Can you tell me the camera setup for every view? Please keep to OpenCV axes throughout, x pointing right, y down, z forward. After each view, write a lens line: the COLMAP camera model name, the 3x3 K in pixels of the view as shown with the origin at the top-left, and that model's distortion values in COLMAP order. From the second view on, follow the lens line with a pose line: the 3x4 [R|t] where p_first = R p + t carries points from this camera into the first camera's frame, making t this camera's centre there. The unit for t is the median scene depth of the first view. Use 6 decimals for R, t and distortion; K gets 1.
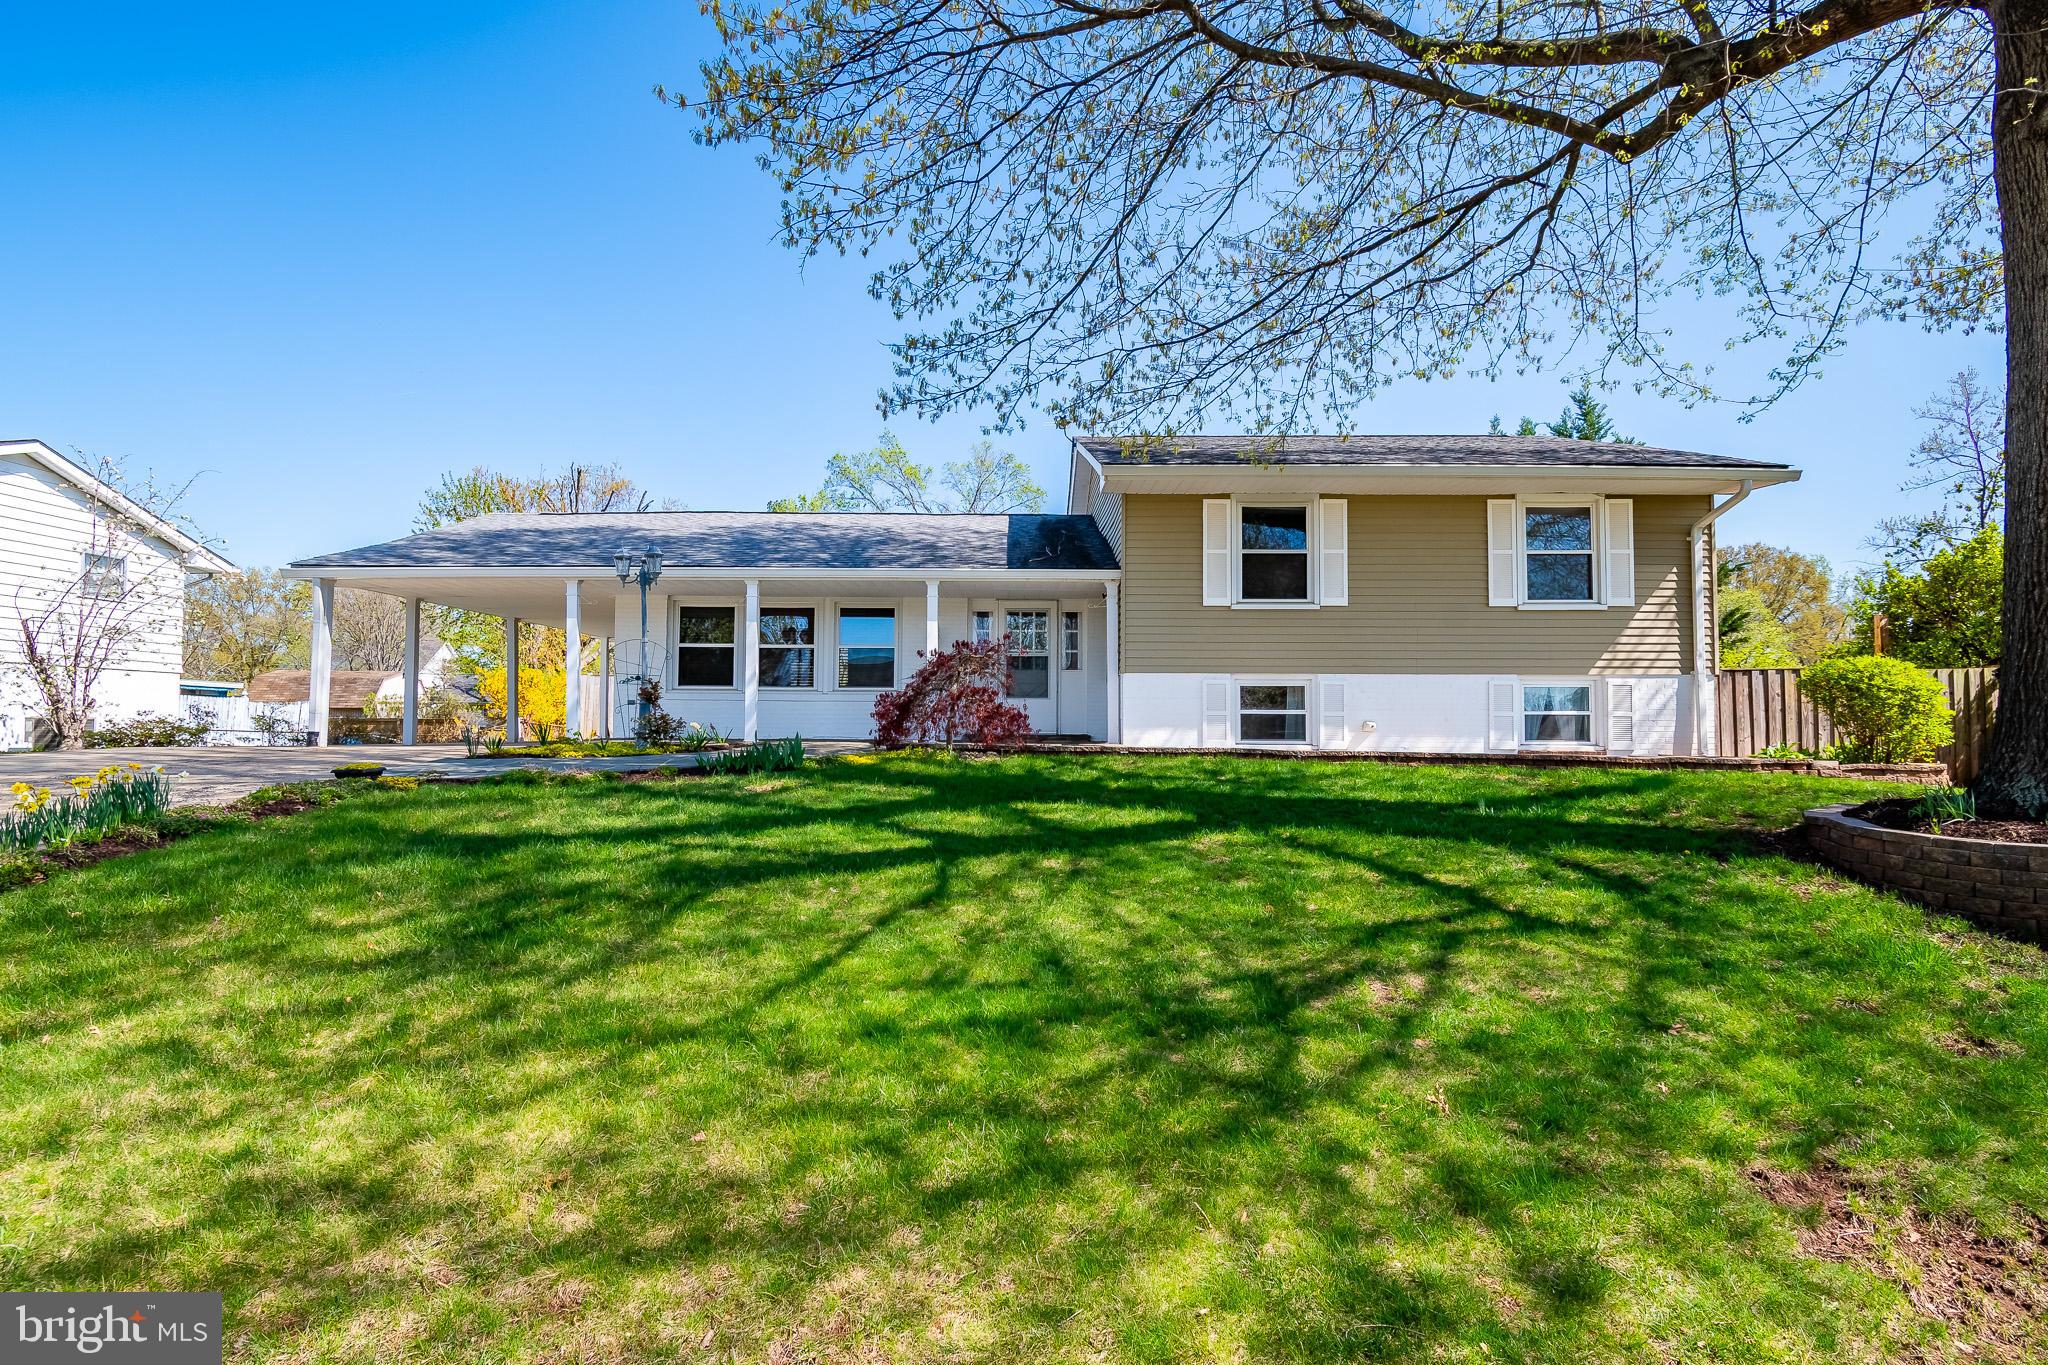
lens RADIAL K [[1072.4, 0, 1024.0], [0, 1072.4, 682.5], [0, 0, 1]] dist [-0.000753, -0.000113]
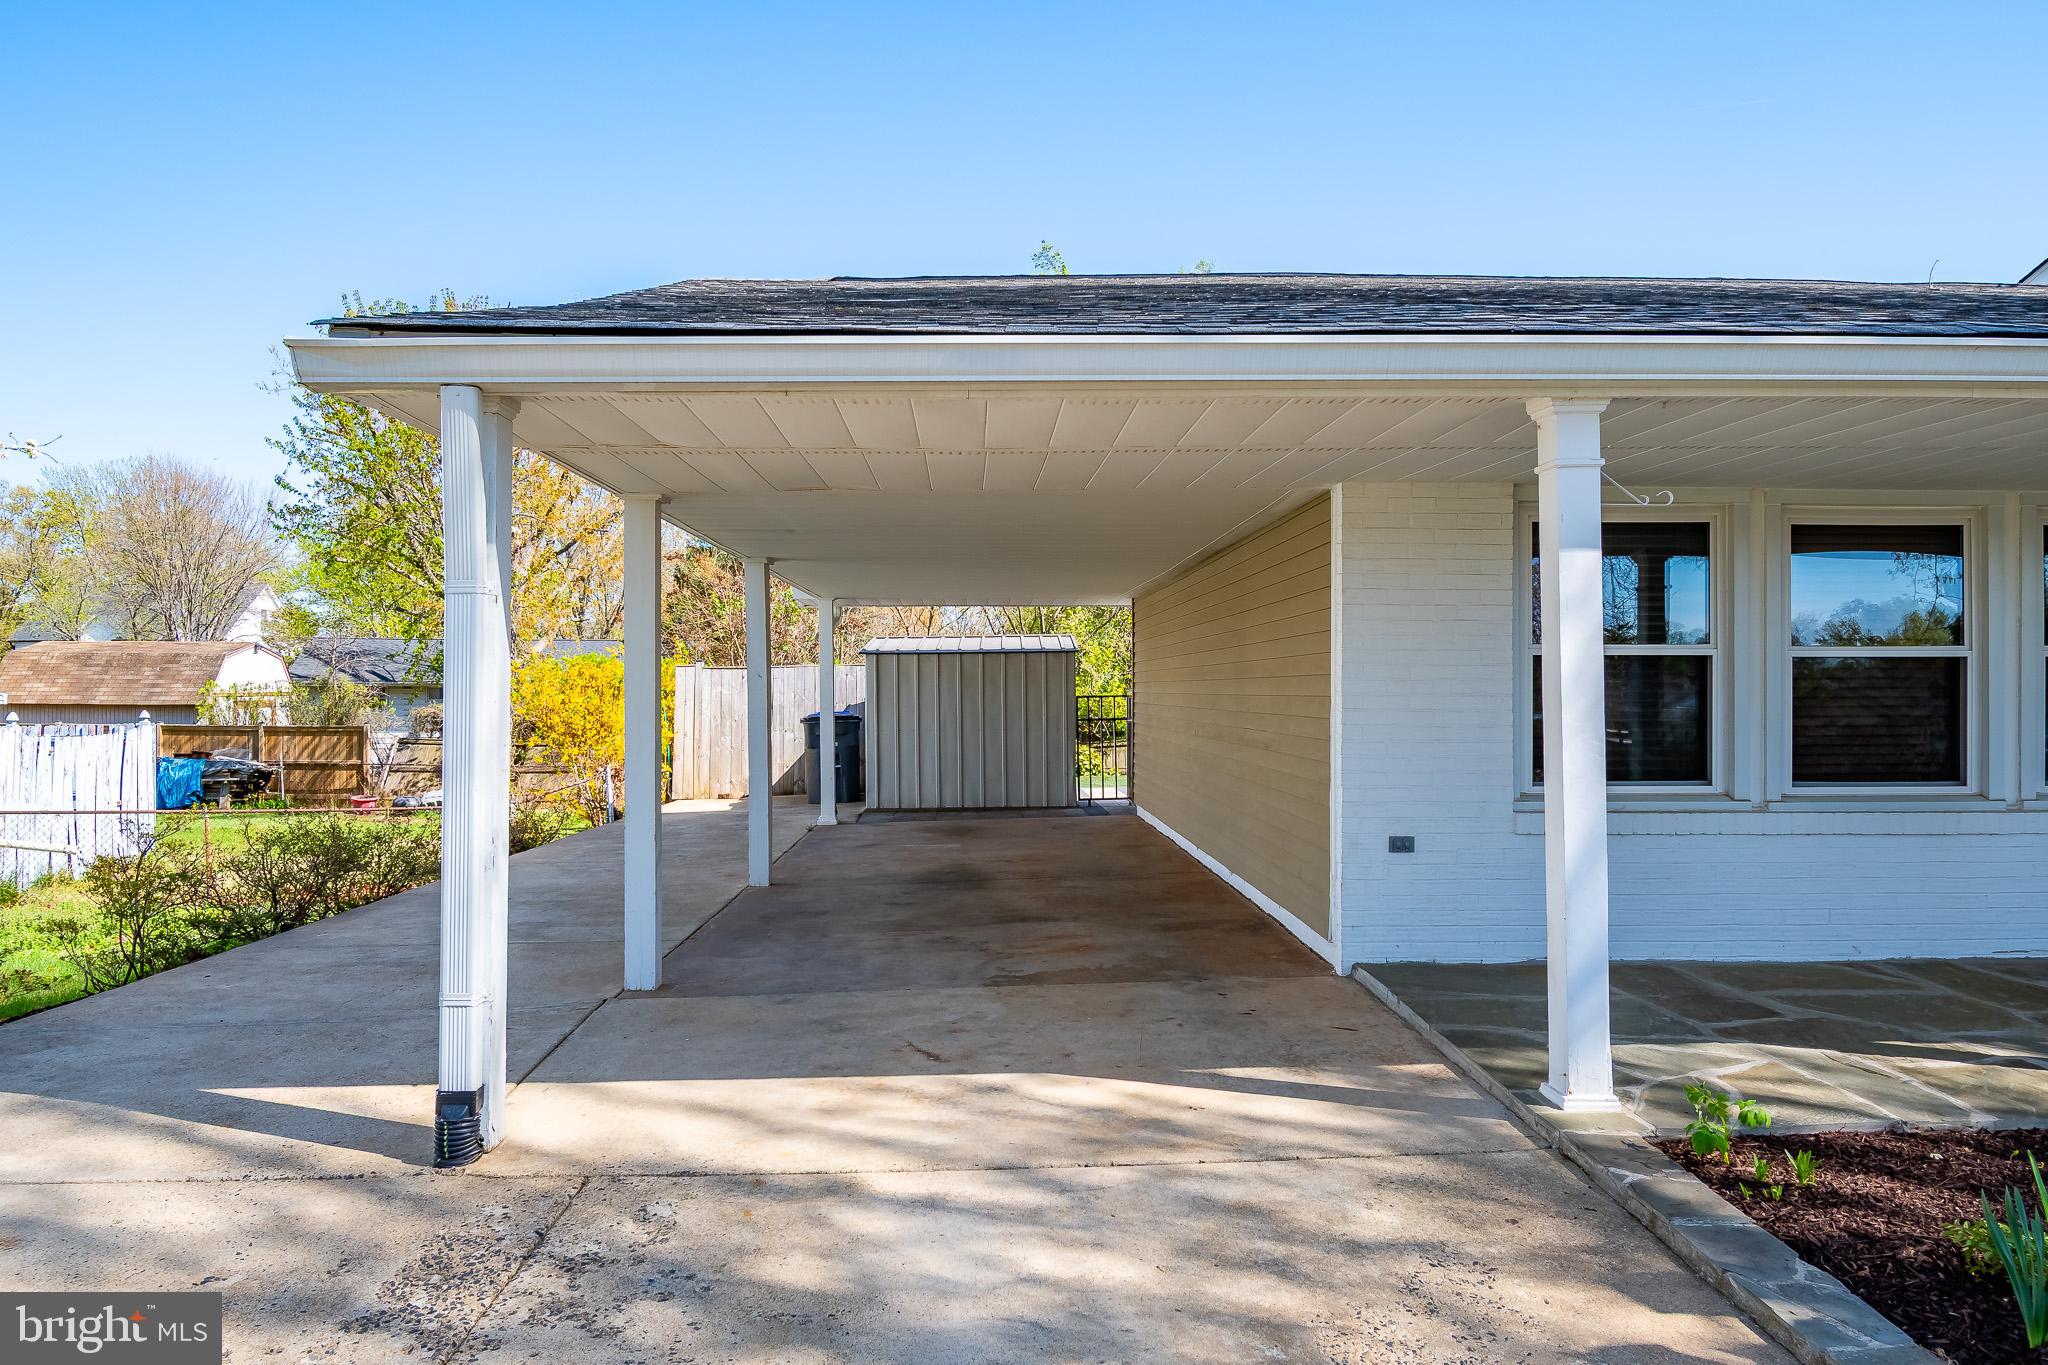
lens RADIAL K [[1334.5, 0, 1010.2], [0, 1334.5, 692.3], [0, 0, 1]] dist [0.020672, -0.031177]
pose [[0.999519, -0.005597, 0.030514, -0.563731], [0.004173, 0.998908, 0.046530, -0.047877], [-0.030741, -0.046380, 0.998451, 0.732949]]
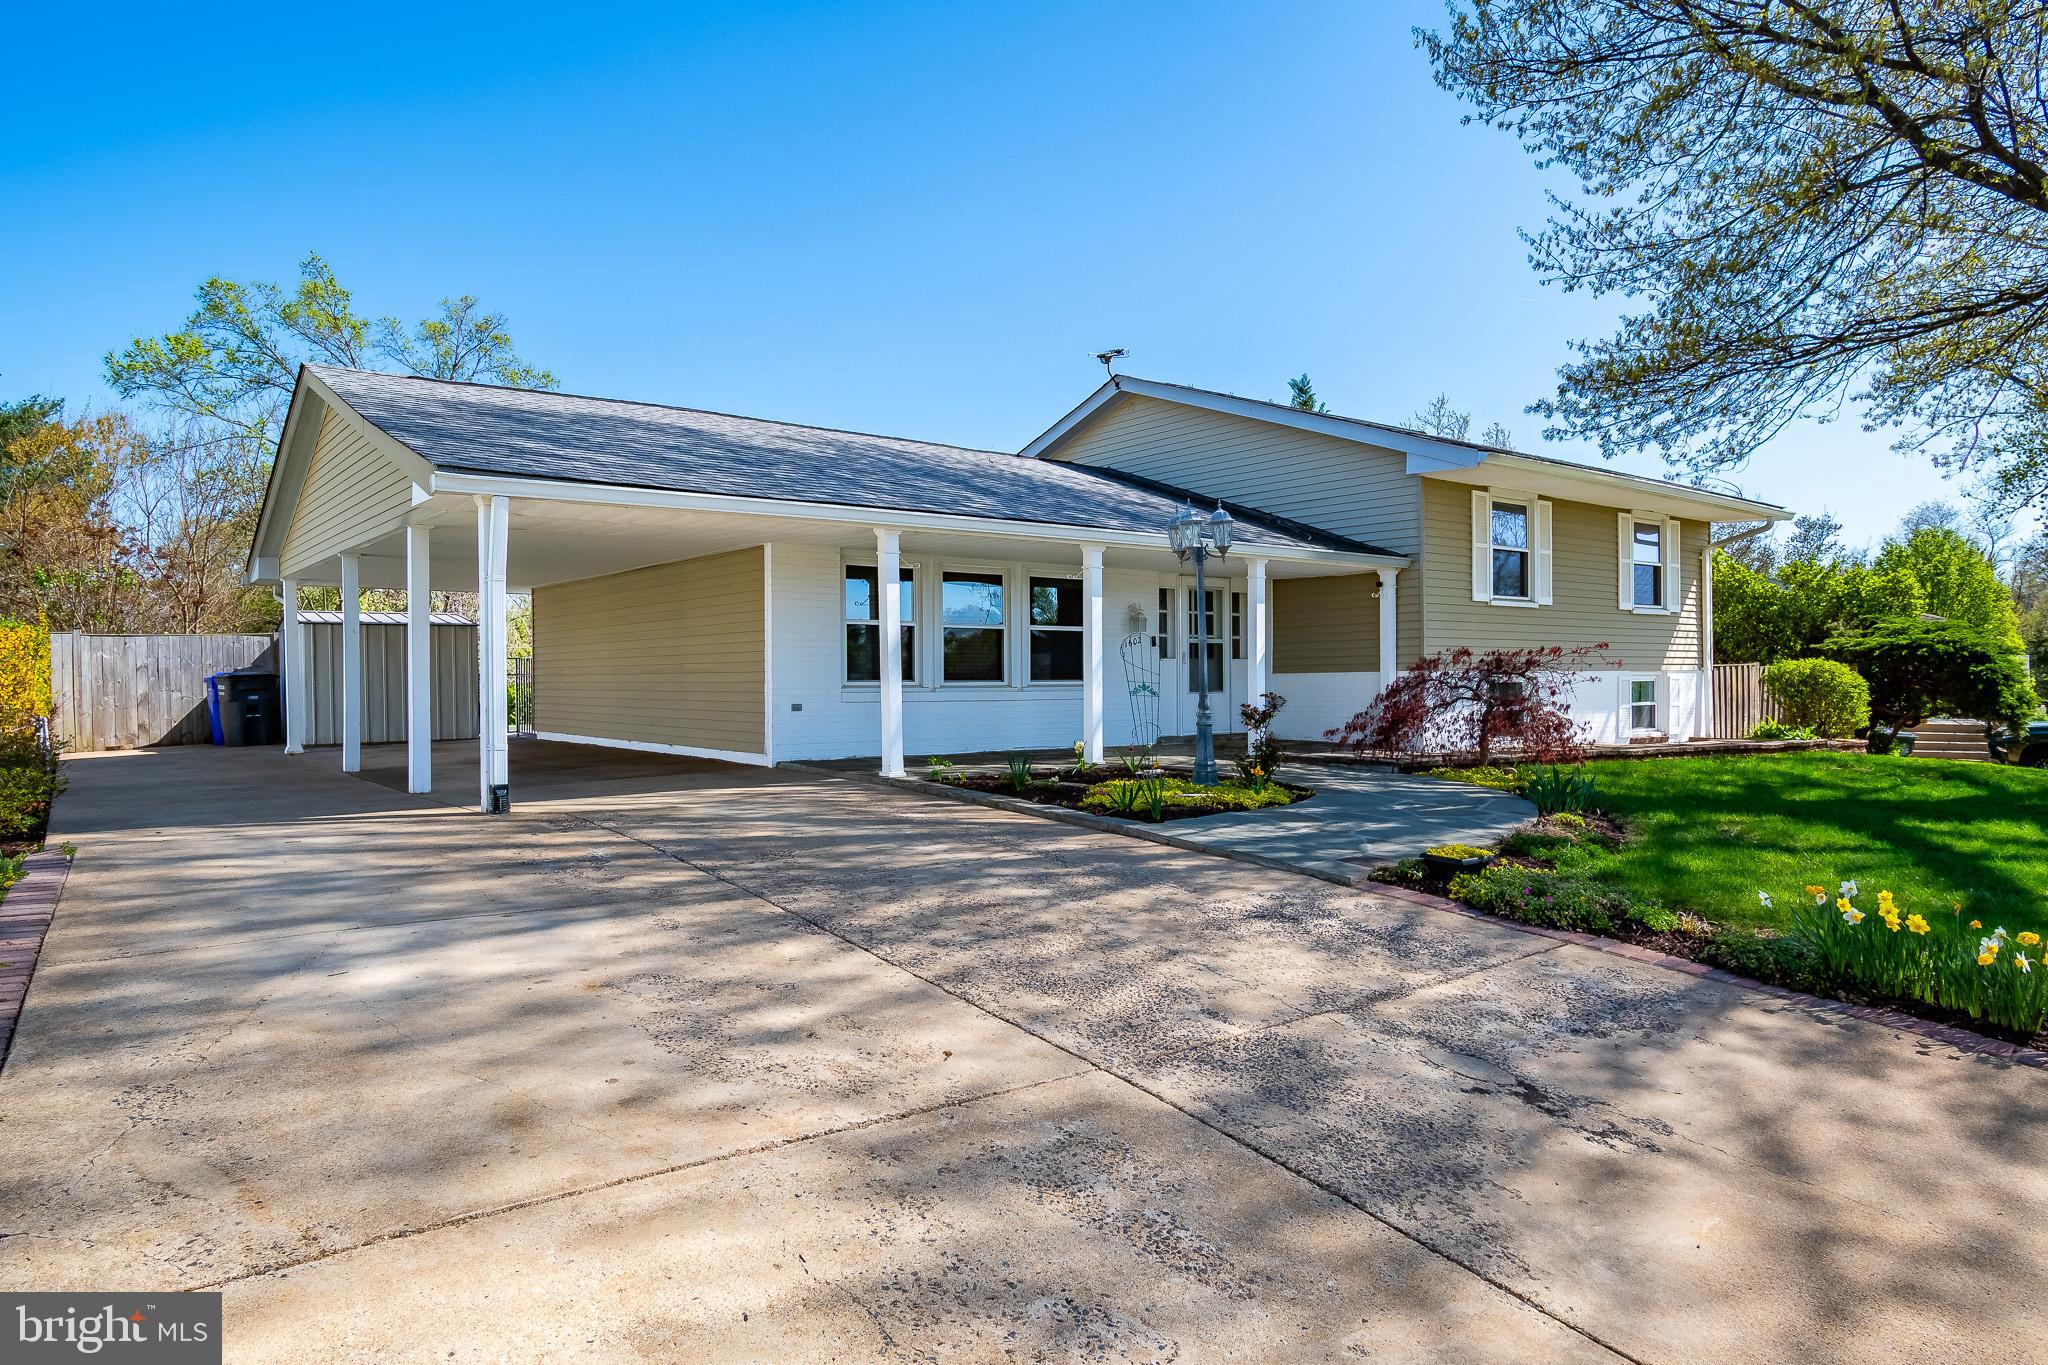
lens RADIAL K [[1240.8, 0, 1017.3], [0, 1240.8, 676.4], [0, 0, 1]] dist [-0.002390, -0.001982]
pose [[0.790082, -0.007085, 0.612960, -0.842196], [-0.019708, 0.999123, 0.036951, -0.036526], [-0.612684, -0.041275, 0.789250, 0.362998]]
